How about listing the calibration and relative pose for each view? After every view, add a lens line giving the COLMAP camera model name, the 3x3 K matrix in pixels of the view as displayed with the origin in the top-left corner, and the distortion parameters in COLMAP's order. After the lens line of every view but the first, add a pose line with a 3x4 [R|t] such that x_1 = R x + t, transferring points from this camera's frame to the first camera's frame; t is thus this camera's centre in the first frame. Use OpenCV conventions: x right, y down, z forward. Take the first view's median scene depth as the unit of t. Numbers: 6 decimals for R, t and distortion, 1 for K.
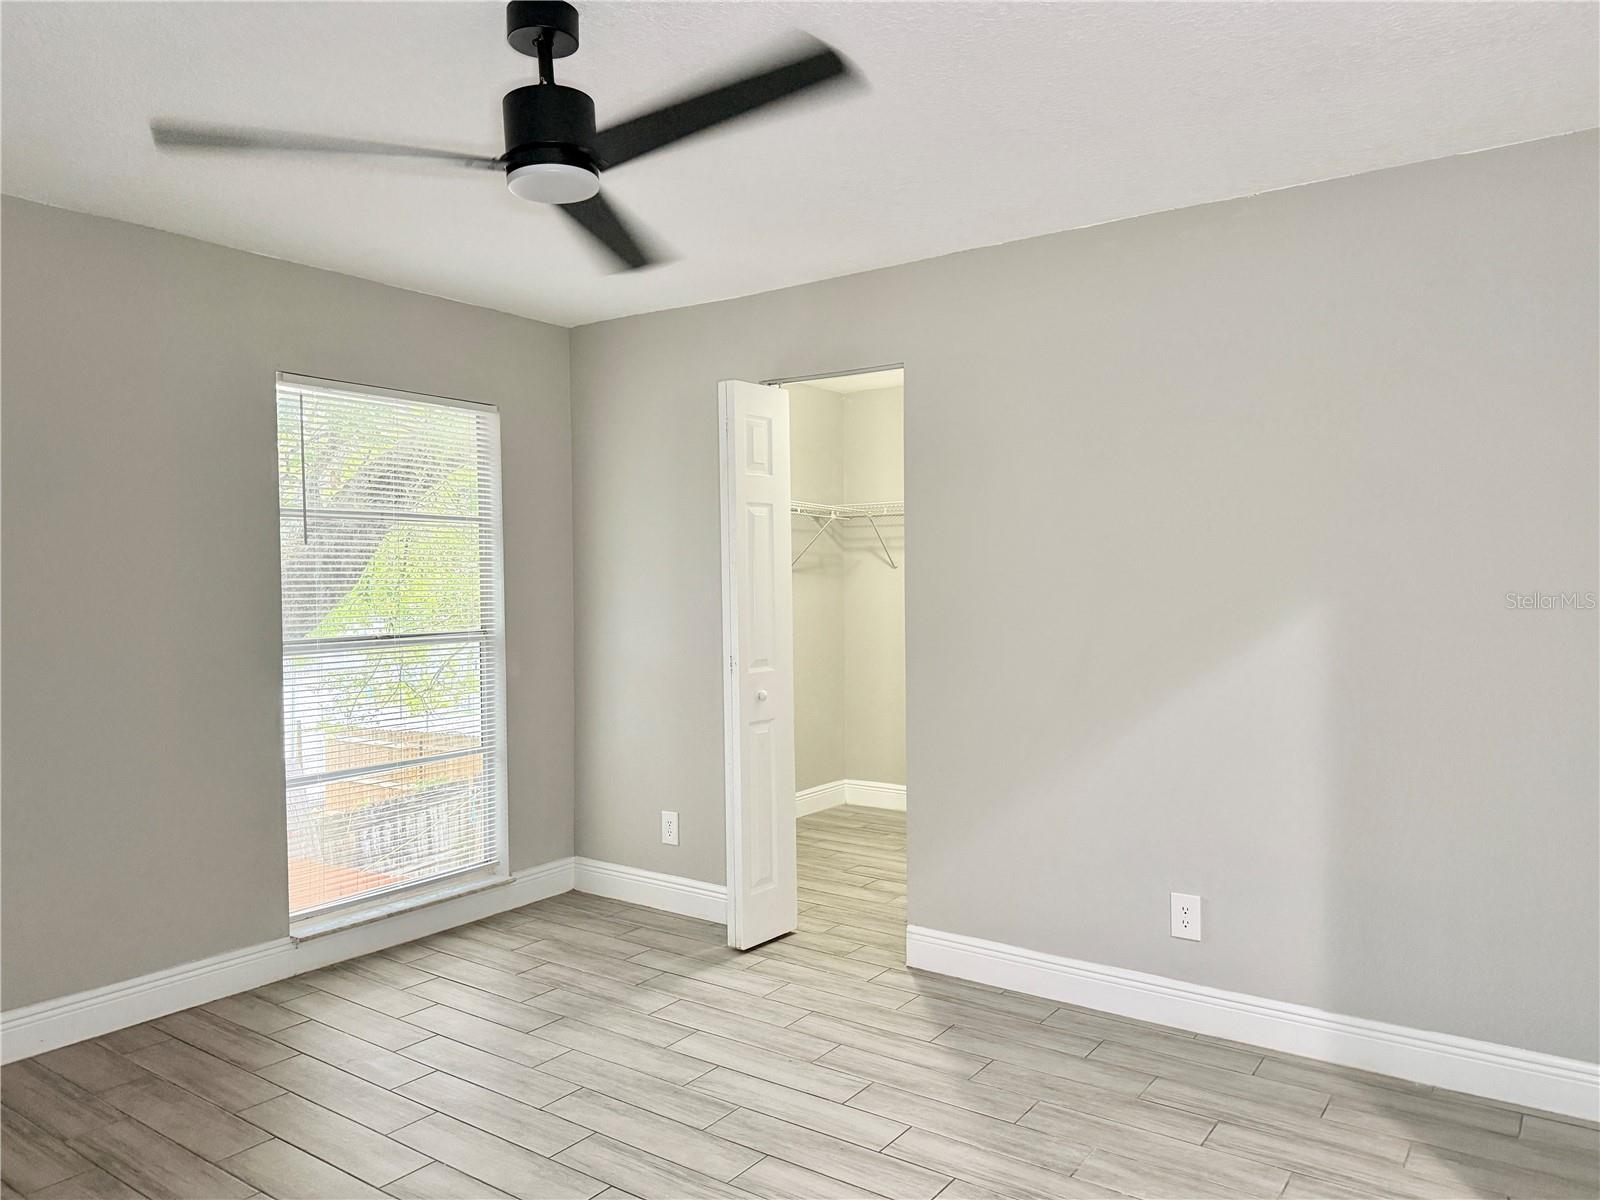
lens RADIAL K [[1132.0, 0, 798.0], [0, 1132.0, 589.5], [0, 0, 1]] dist [0.016313, 0.000151]
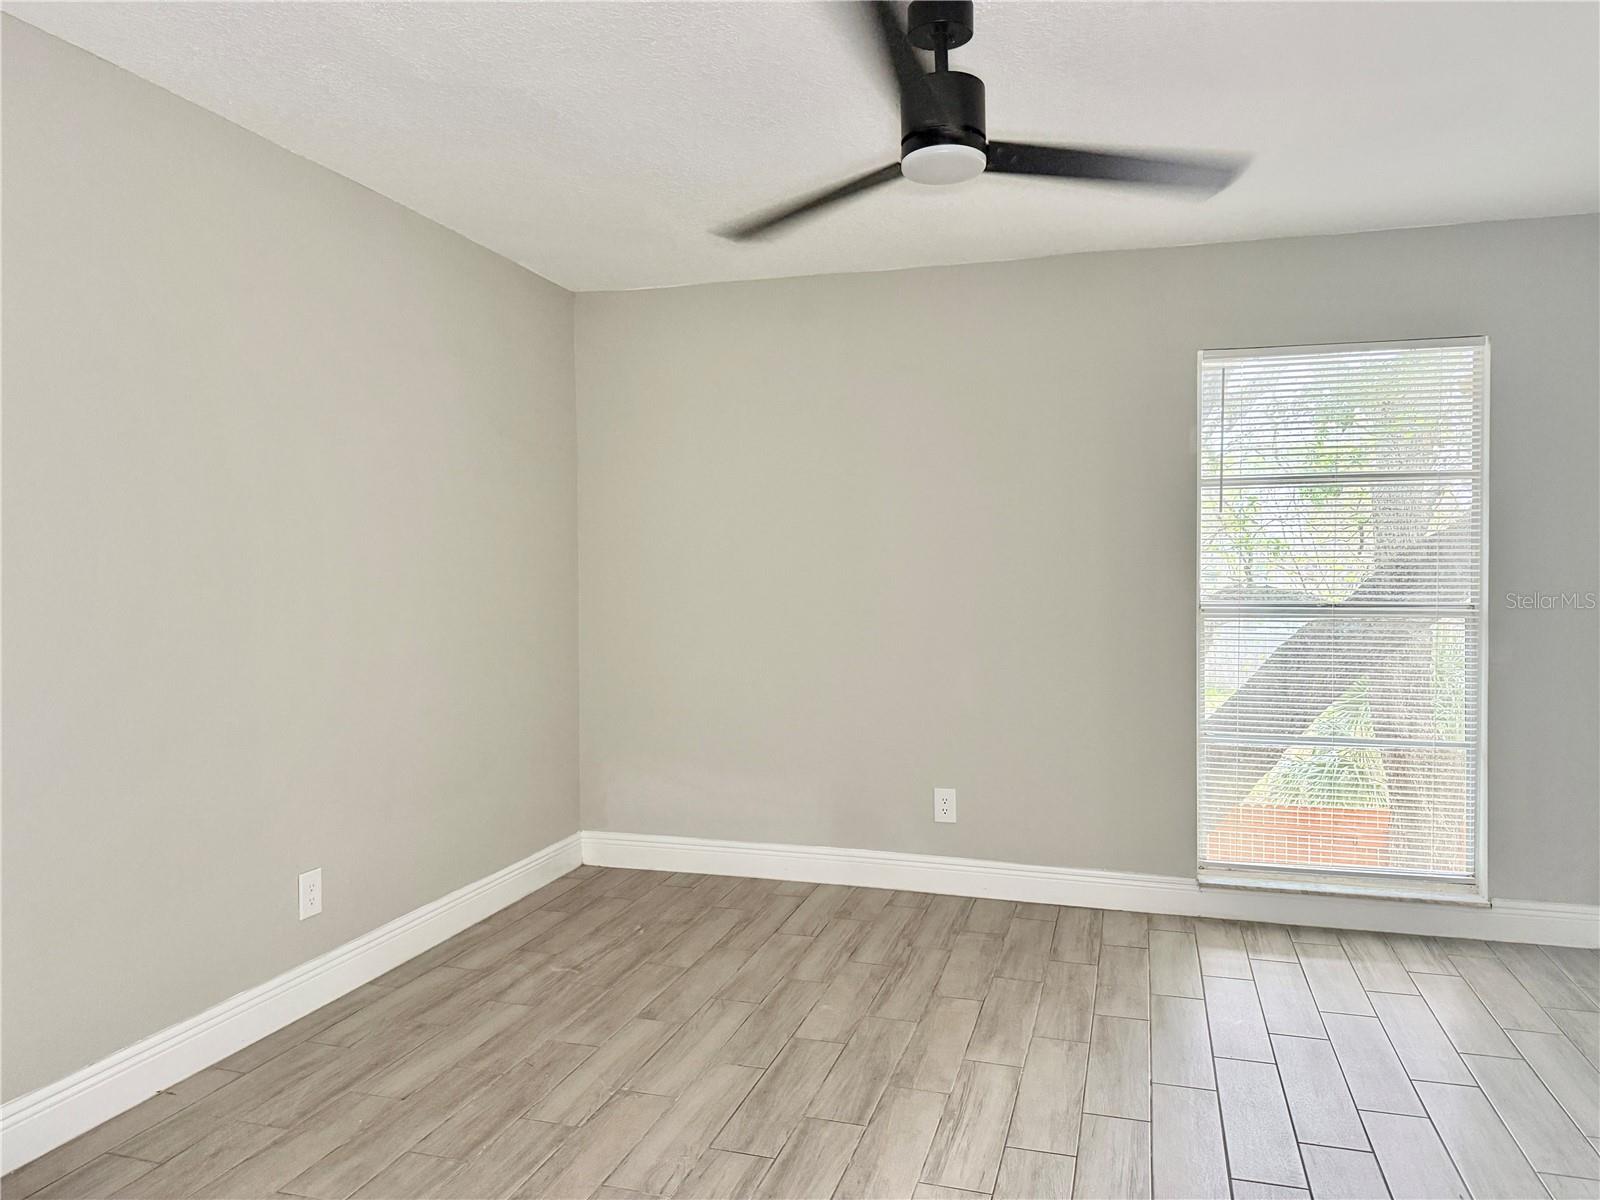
lens RADIAL K [[1132.0, 0, 798.0], [0, 1132.0, 589.5], [0, 0, 1]] dist [0.016313, 0.000151]
pose [[0.336776, 0.023749, -0.941285, 0.416968], [-0.008882, 0.999718, 0.022046, 0.012353], [0.941543, 0.000936, 0.336892, 0.280362]]
